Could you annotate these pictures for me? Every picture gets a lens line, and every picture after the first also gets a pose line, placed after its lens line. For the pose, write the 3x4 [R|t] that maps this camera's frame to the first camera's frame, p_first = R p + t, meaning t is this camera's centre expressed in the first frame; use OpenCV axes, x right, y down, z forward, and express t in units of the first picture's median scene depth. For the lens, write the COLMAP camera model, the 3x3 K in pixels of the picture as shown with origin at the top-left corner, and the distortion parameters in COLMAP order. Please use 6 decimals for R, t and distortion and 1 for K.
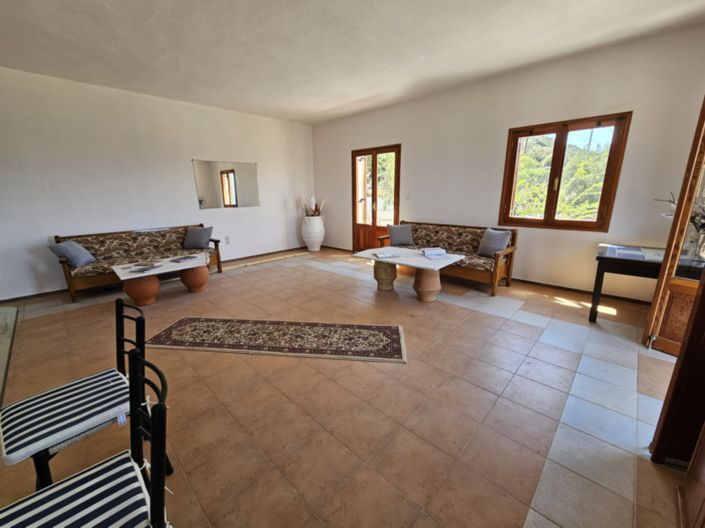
lens RADIAL K [[287.2, 0, 352.1], [0, 287.2, 261.6], [0, 0, 1]] dist [0.000715, -0.000099]
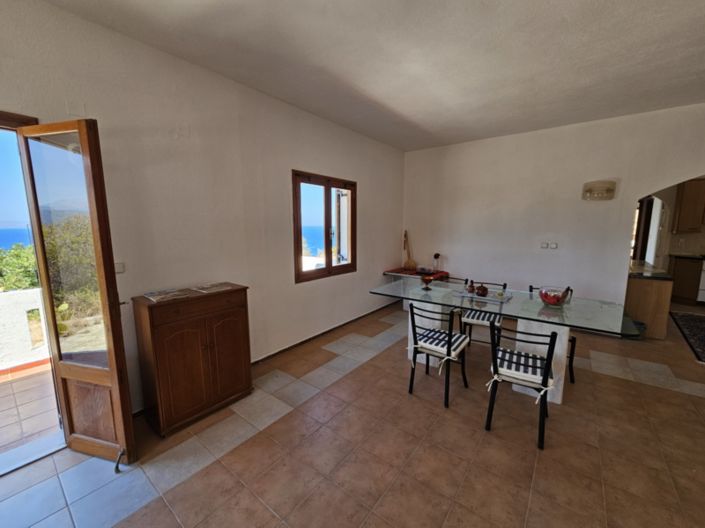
lens RADIAL K [[287.2, 0, 351.6], [0, 287.2, 264.6], [0, 0, 1]] dist [0.000715, -0.000099]
pose [[-0.993020, 0.032681, -0.113325, 0.045427], [-0.011258, 0.930194, 0.366896, -0.133047], [0.117404, 0.365611, -0.923334, 0.432658]]
